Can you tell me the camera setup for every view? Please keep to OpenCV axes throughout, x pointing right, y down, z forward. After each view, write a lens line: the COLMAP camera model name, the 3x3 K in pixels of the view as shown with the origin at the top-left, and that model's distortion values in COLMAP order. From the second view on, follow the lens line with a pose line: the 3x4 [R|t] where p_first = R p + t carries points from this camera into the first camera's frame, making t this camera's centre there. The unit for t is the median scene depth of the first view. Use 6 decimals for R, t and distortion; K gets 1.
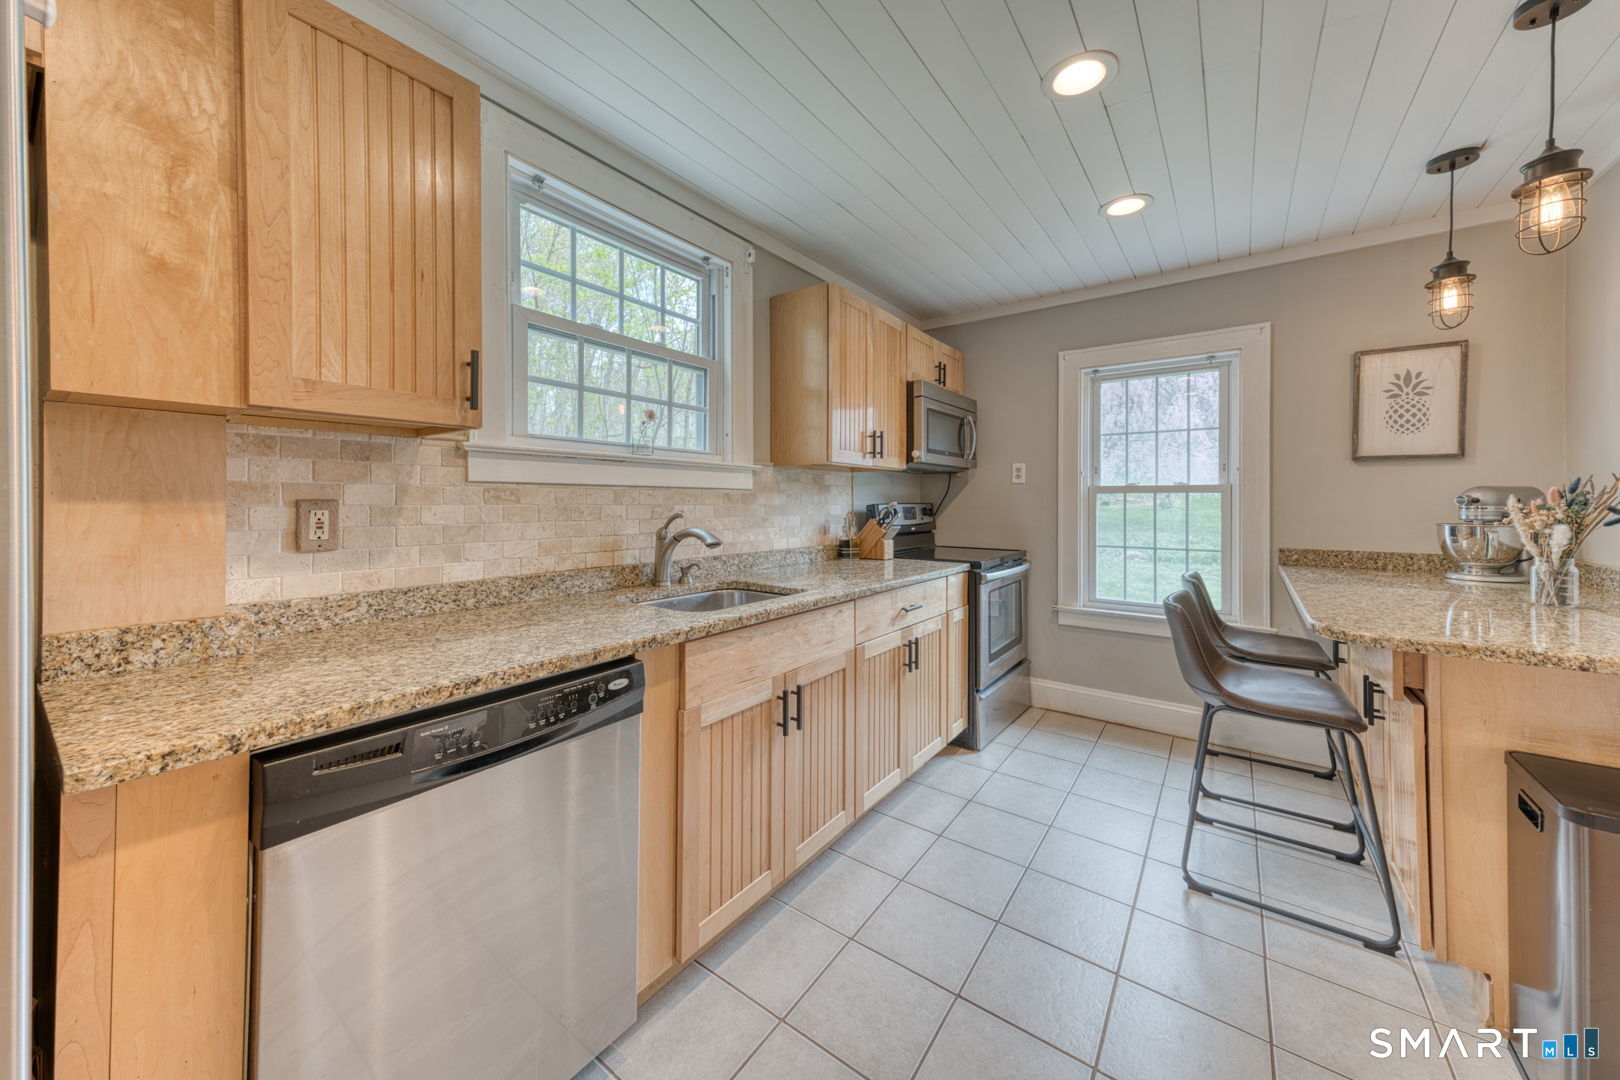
lens RADIAL K [[566.7, 0, 827.0], [0, 566.7, 495.8], [0, 0, 1]] dist [0.001912, -0.000068]
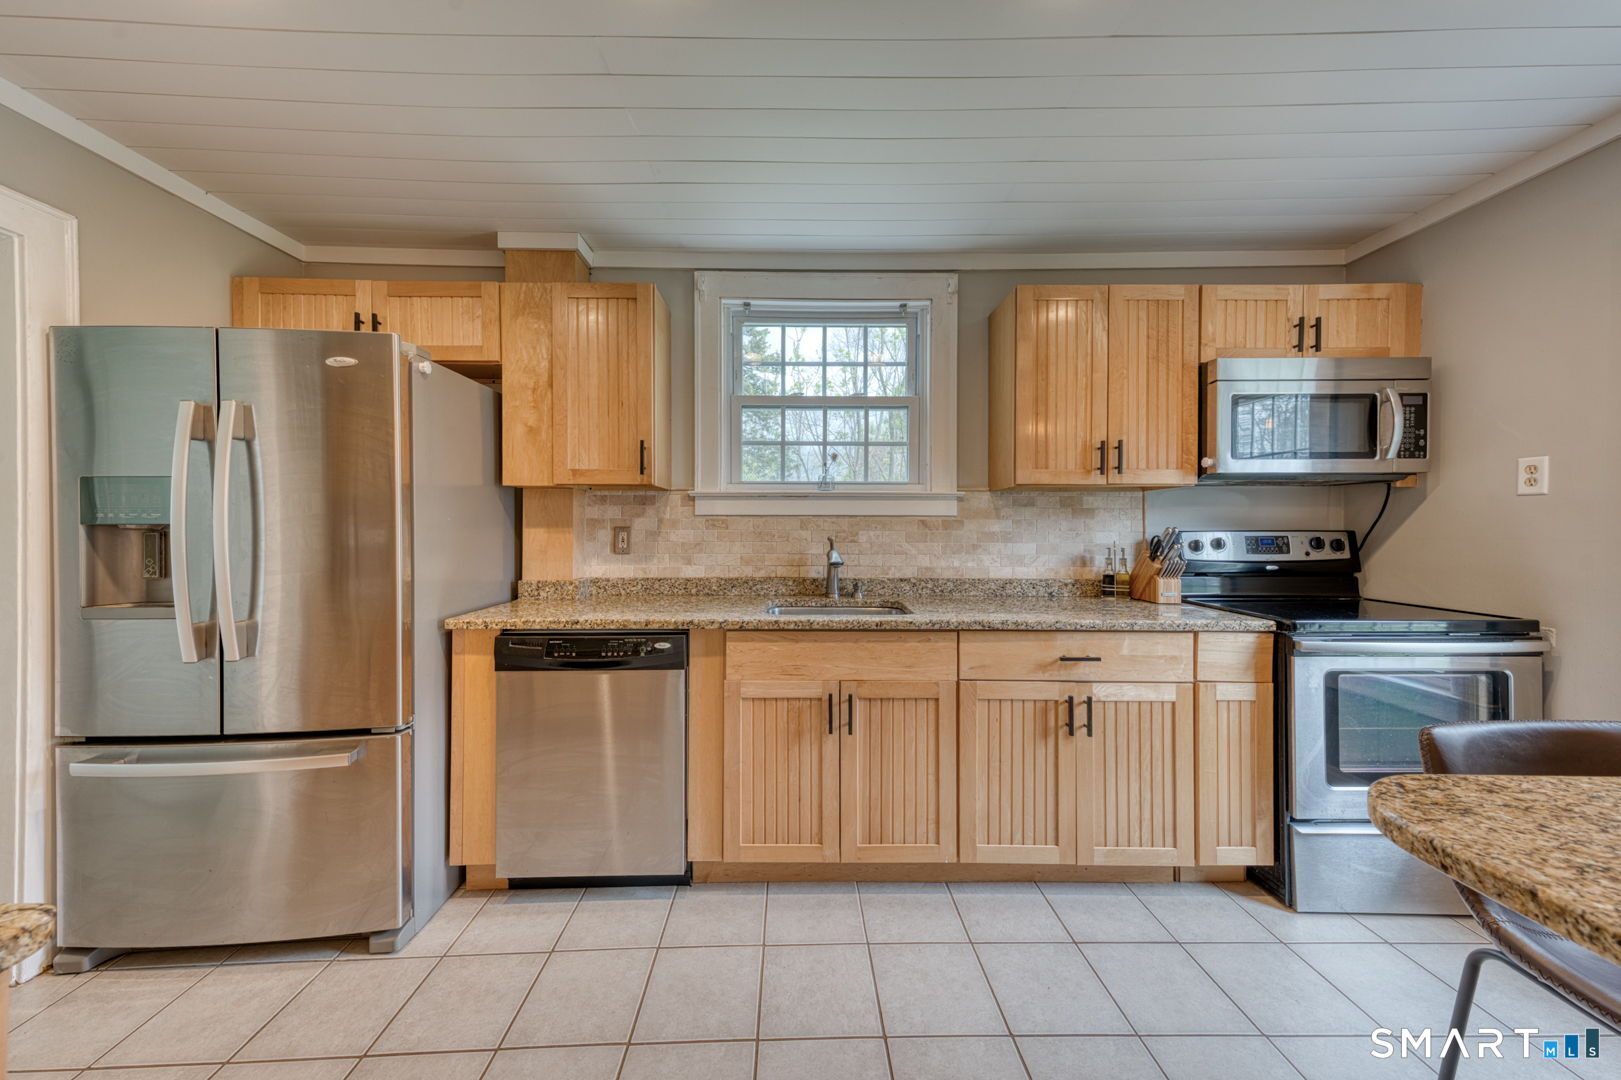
lens RADIAL K [[567.1, 0, 811.0], [0, 567.1, 525.6], [0, 0, 1]] dist [0.001912, -0.000068]
pose [[0.598041, -0.003612, -0.801458, 0.625378], [0.008021, 0.999967, 0.001479, 0.002713], [0.801426, -0.007312, 0.598050, 0.224151]]
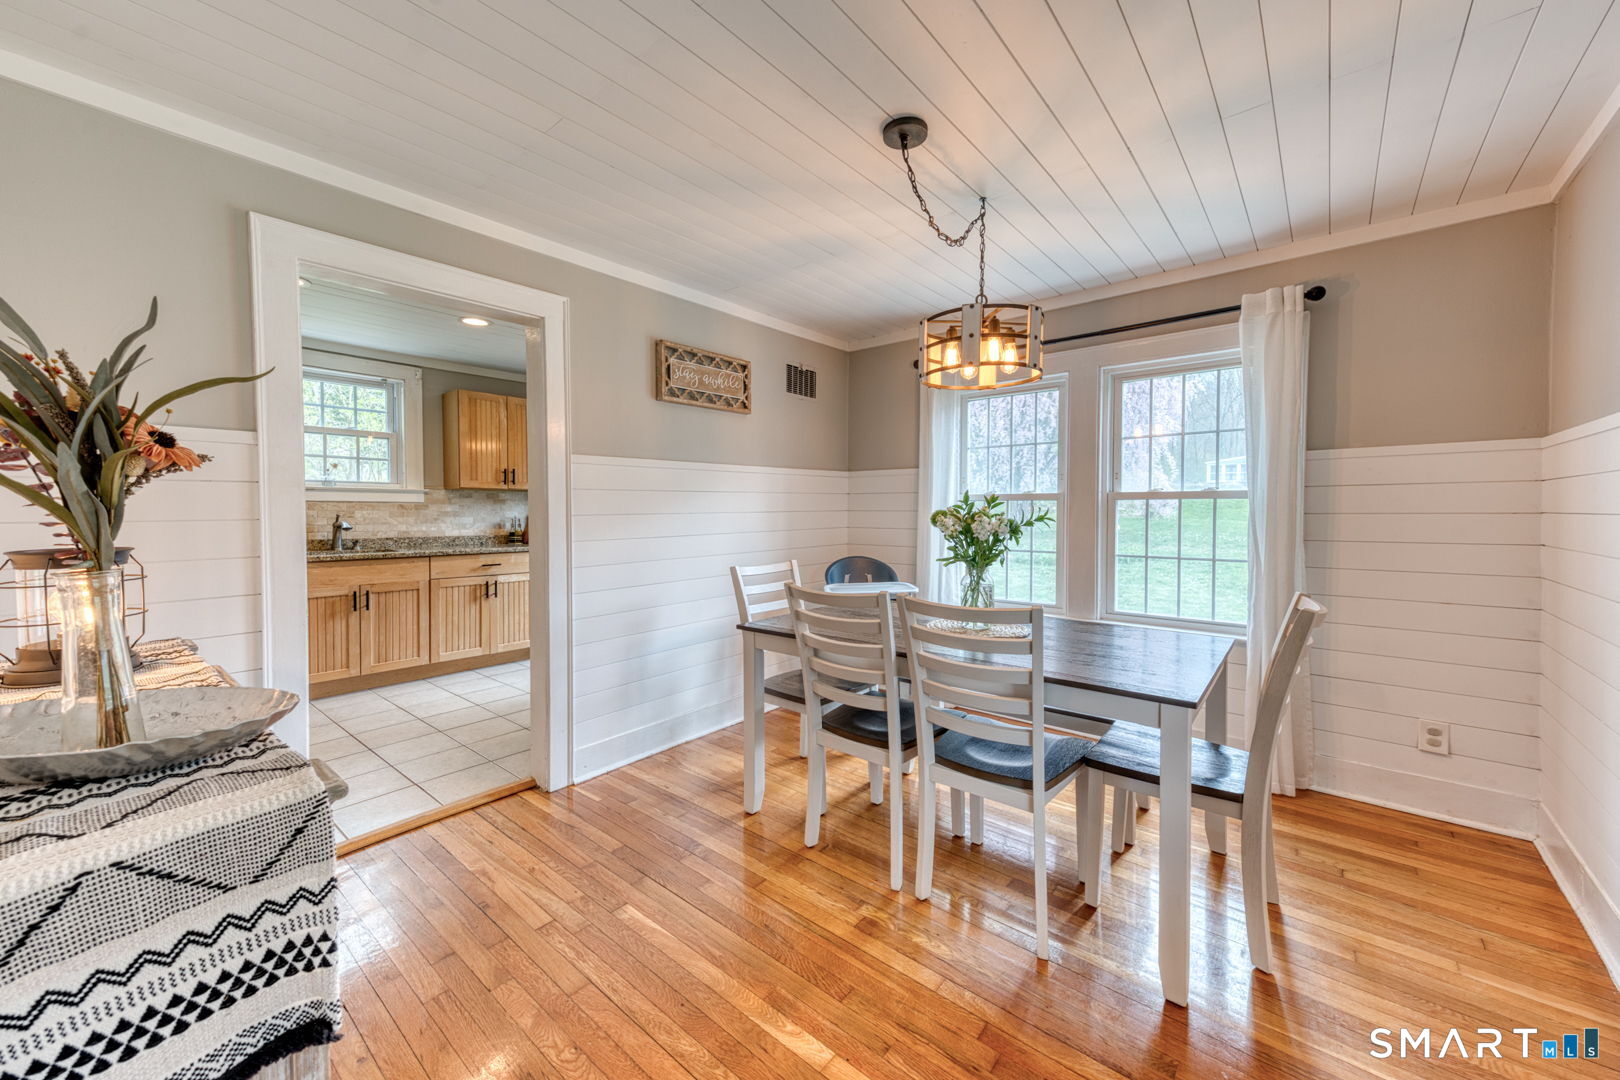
lens RADIAL K [[612.0, 0, 840.8], [0, 612.0, 520.0], [0, 0, 1]] dist [0.031887, 0.000052]
pose [[0.998904, -0.000412, -0.046799, 1.558926], [0.001701, 0.999620, 0.027514, -0.008878], [0.046770, -0.027564, 0.998525, -1.118524]]
